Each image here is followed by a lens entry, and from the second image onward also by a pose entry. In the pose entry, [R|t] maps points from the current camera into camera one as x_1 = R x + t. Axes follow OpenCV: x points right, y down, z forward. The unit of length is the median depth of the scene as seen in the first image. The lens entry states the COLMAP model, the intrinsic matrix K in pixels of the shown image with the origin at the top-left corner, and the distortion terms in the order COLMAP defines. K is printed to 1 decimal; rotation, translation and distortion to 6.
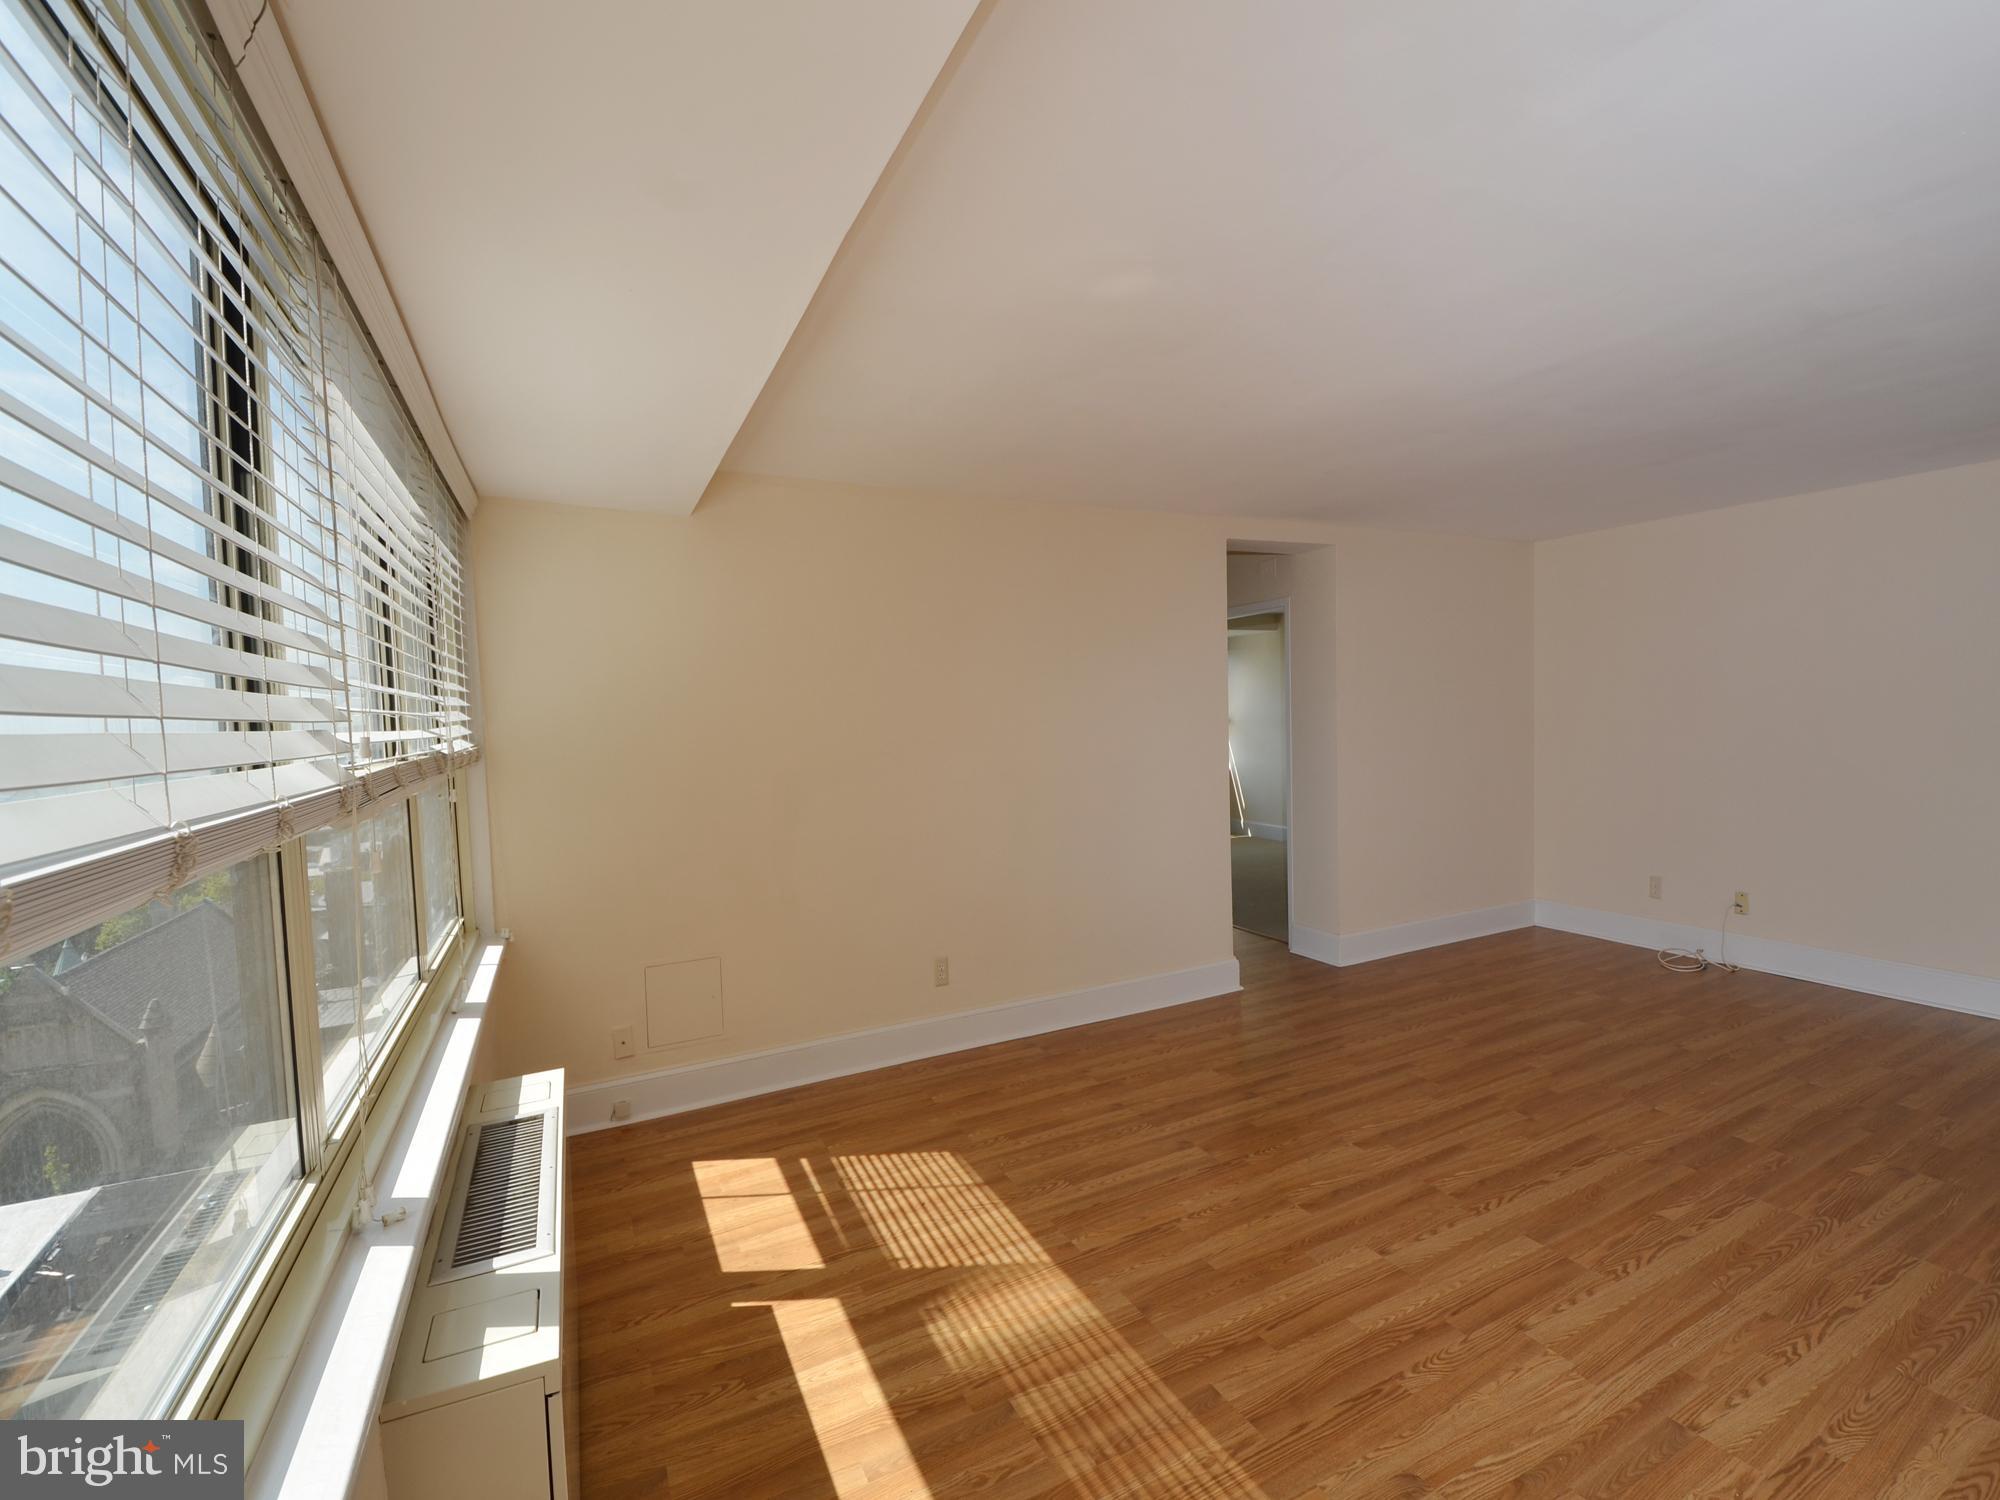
lens RADIAL K [[891.0, 0, 1017.2], [0, 891.0, 749.6], [0, 0, 1]] dist [0.013295, -0.018427]
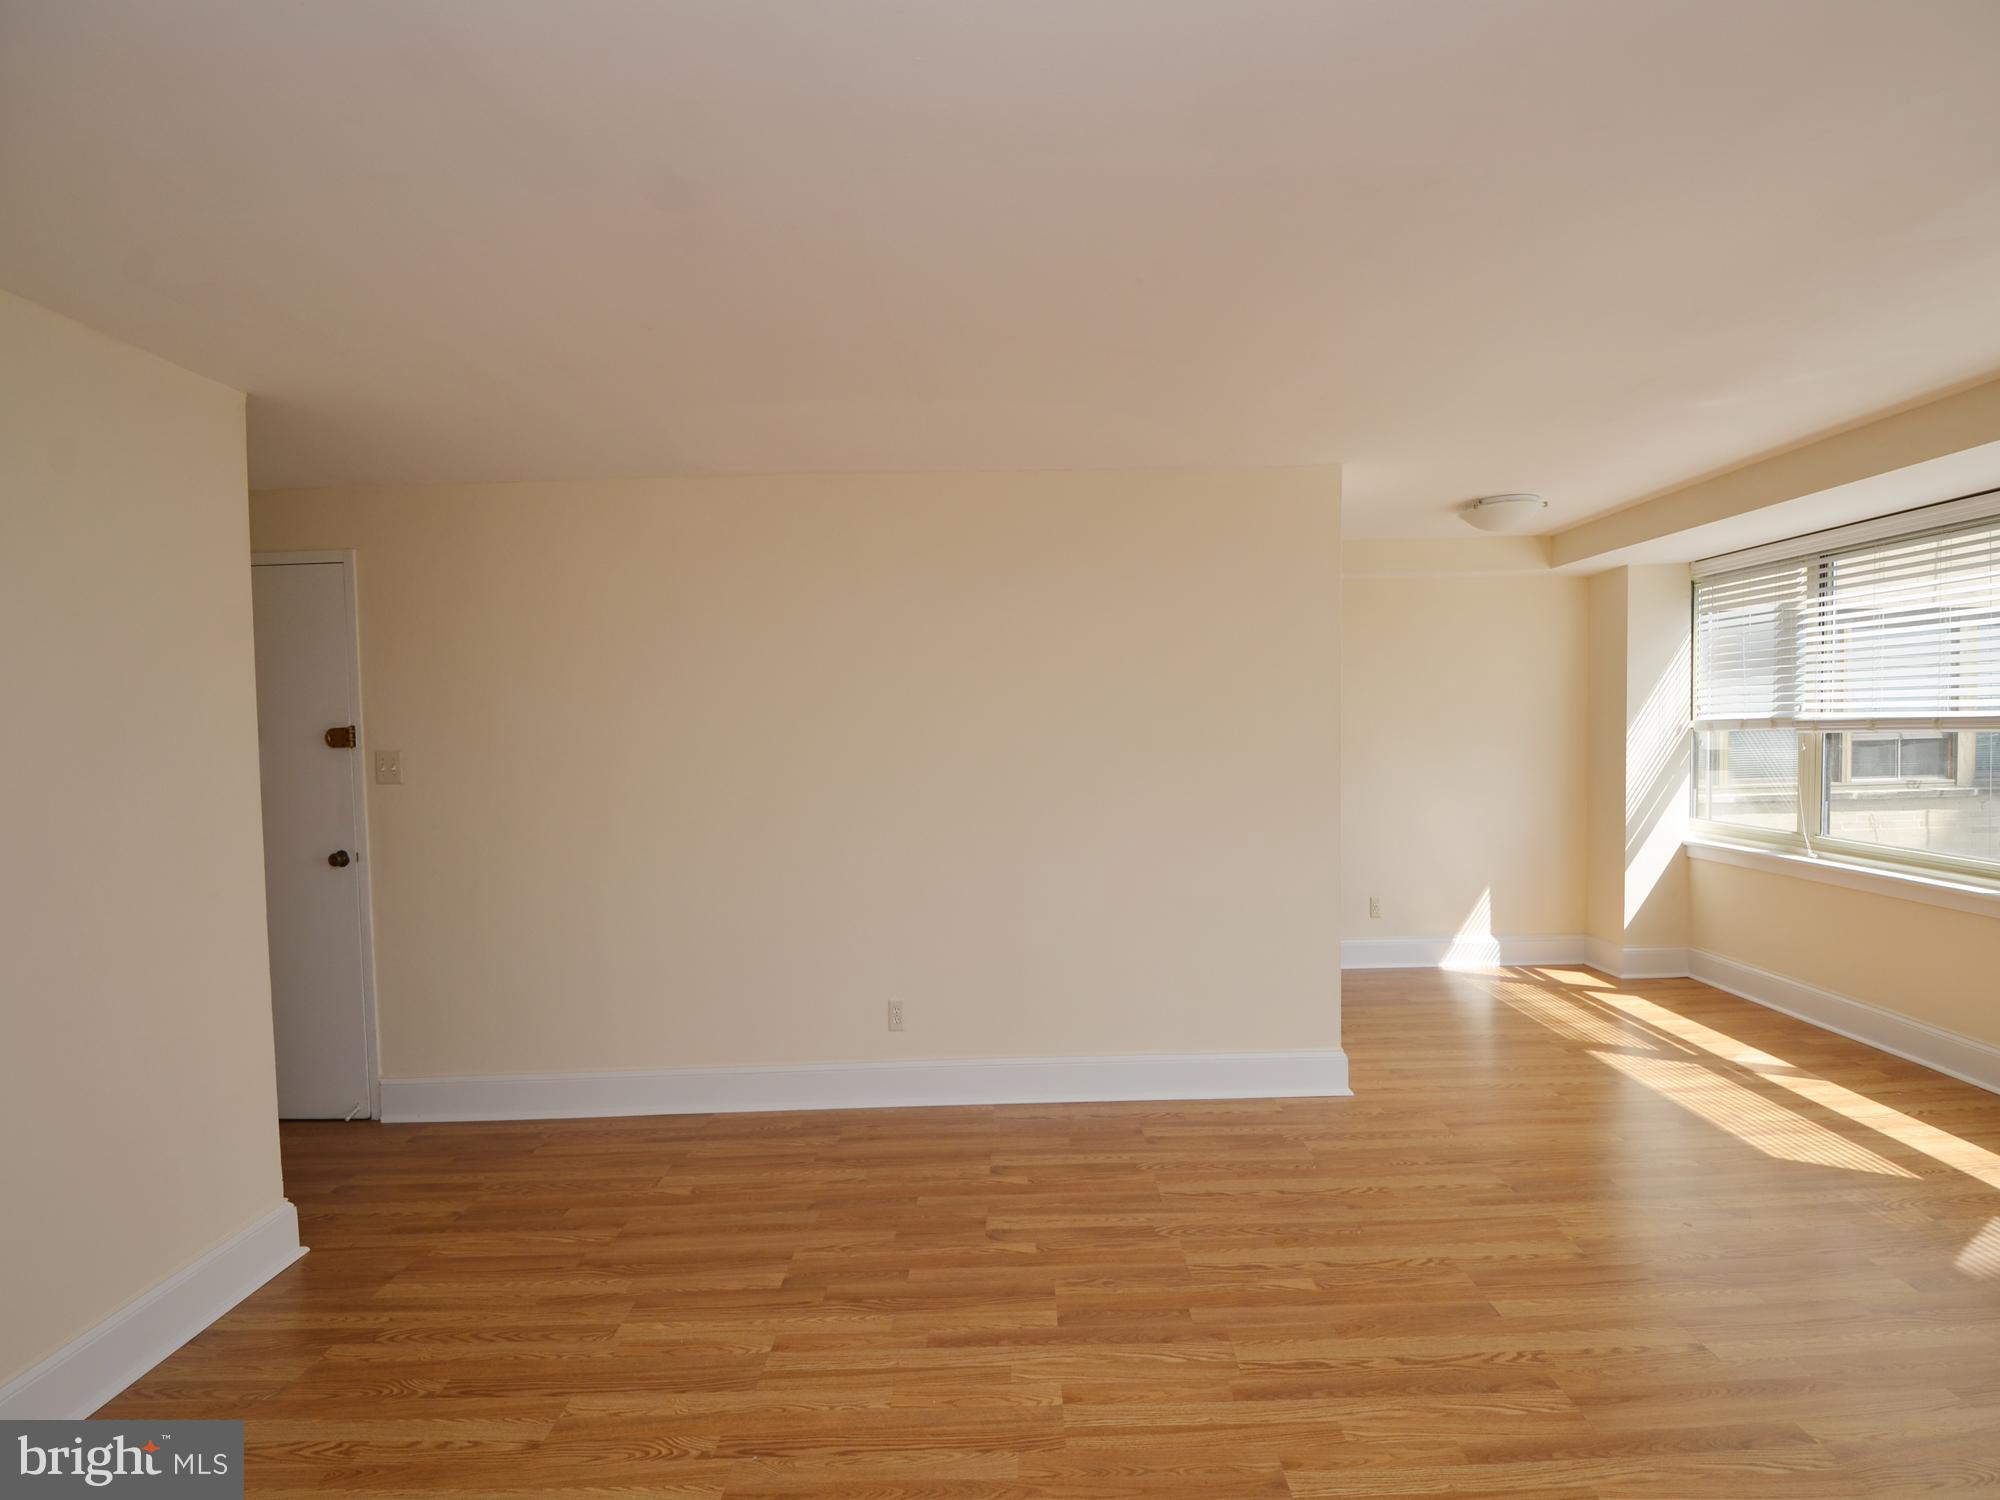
lens RADIAL K [[867.1, 0, 1019.6], [0, 867.1, 760.0], [0, 0, 1]] dist [0.013946, -0.019490]
pose [[-0.893057, 0.036524, 0.448459, 0.505509], [0.072389, 0.995379, 0.063088, -0.083300], [-0.444082, 0.088805, -0.891574, 1.660084]]
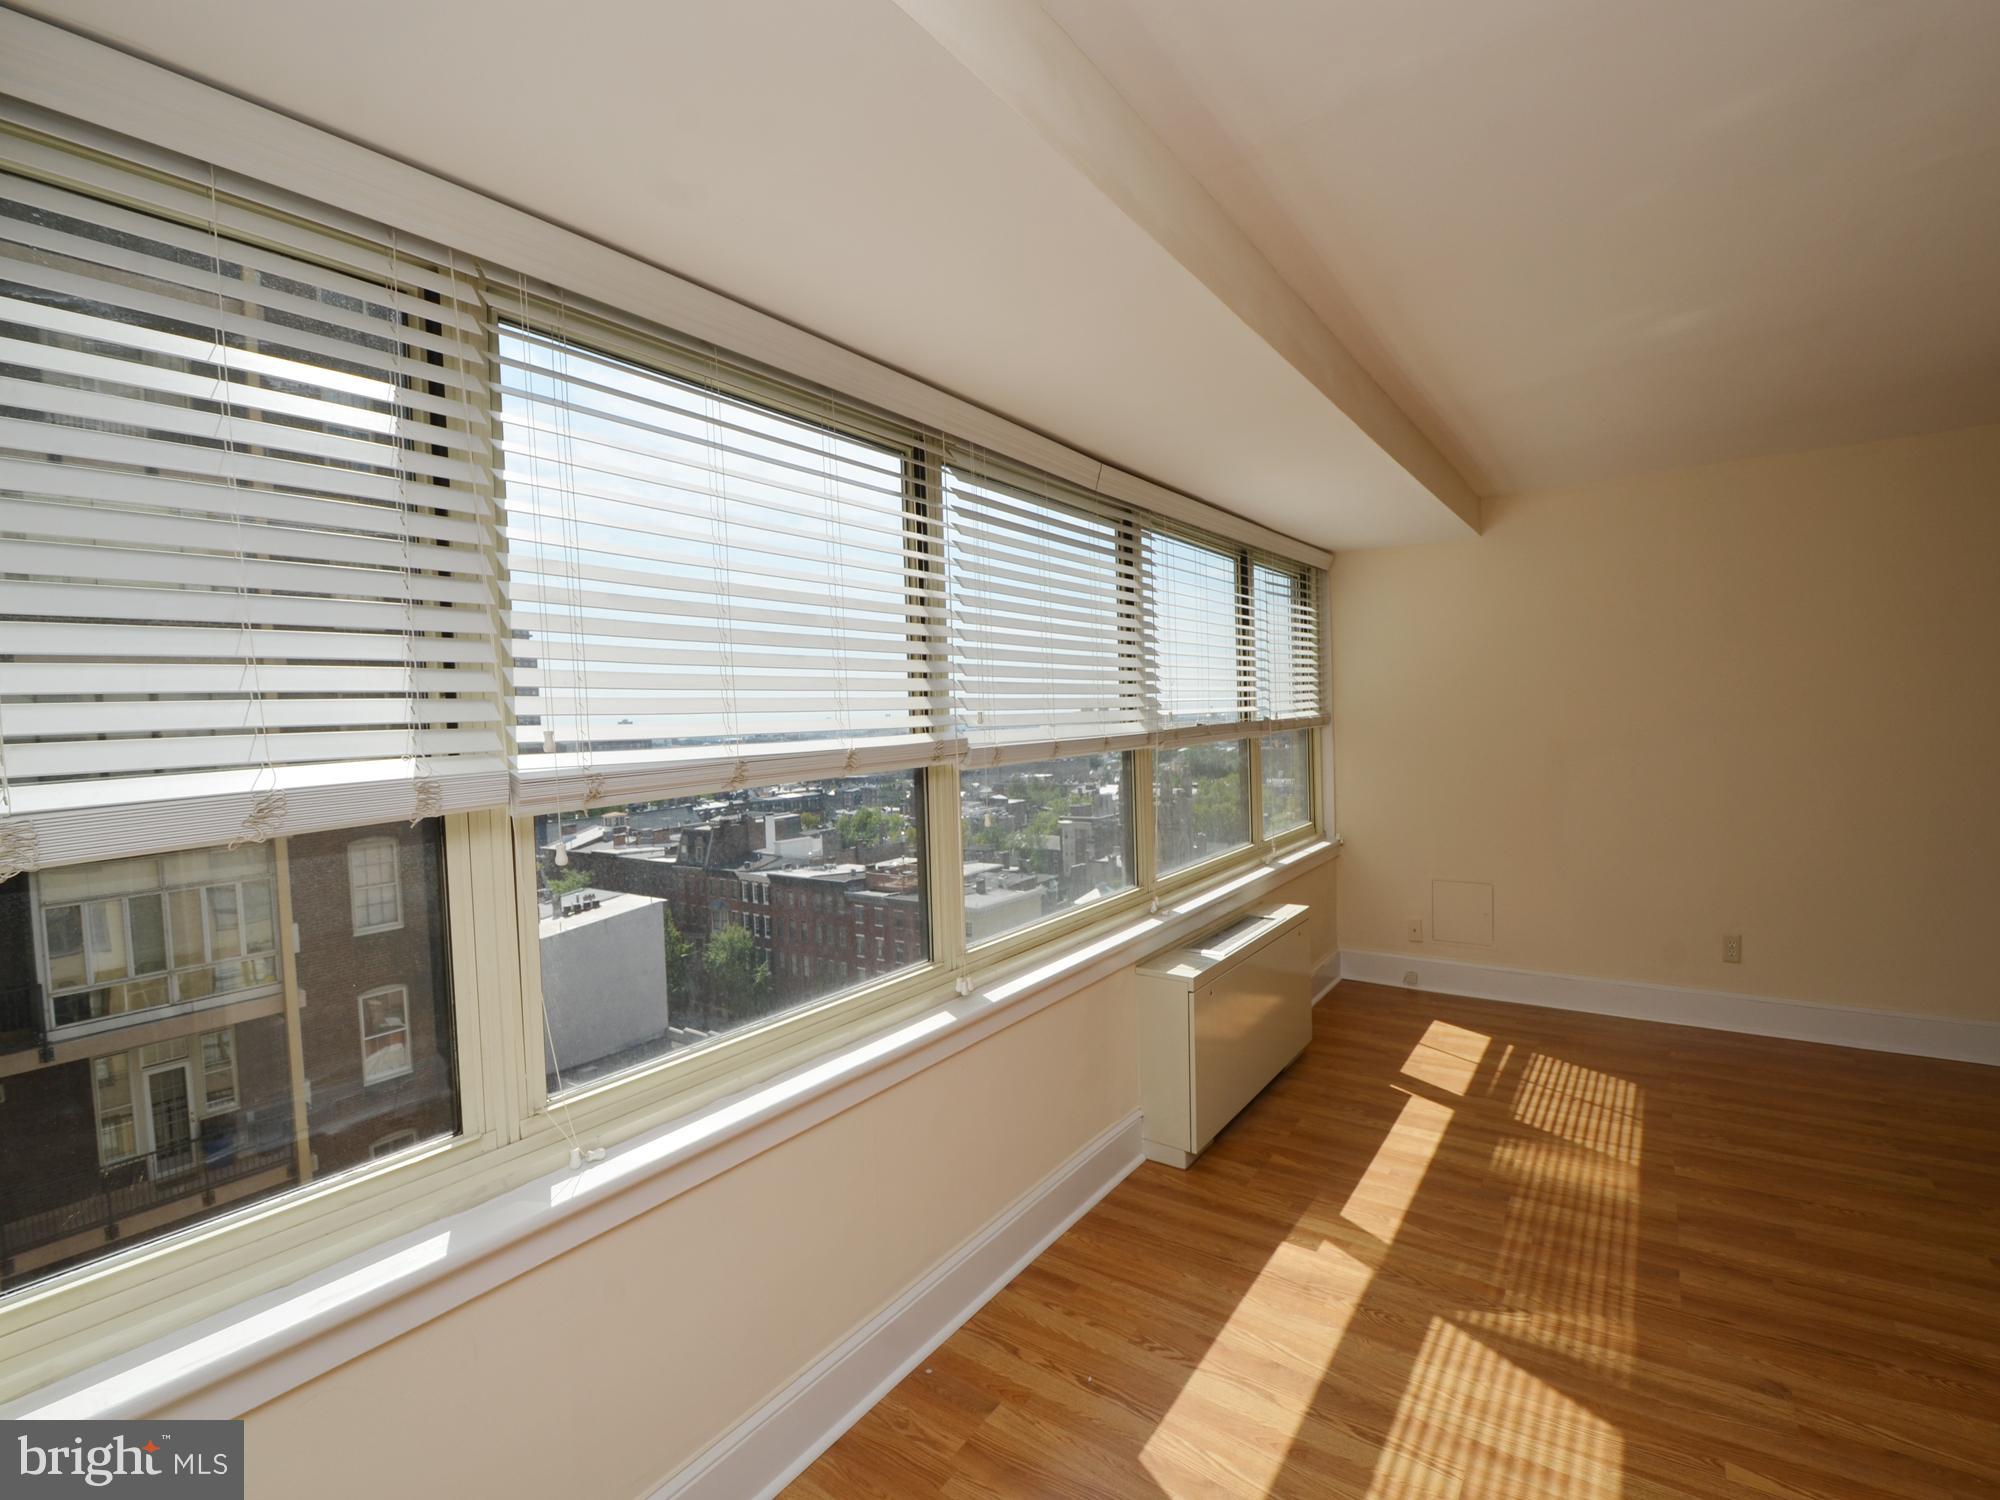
lens RADIAL K [[867.1, 0, 1019.6], [0, 867.1, 760.0], [0, 0, 1]] dist [0.013946, -0.019490]
pose [[0.463394, 0.059303, -0.884166, 0.533269], [-0.014464, 0.998131, 0.059366, -0.008168], [0.886034, -0.014721, 0.463386, -0.192183]]
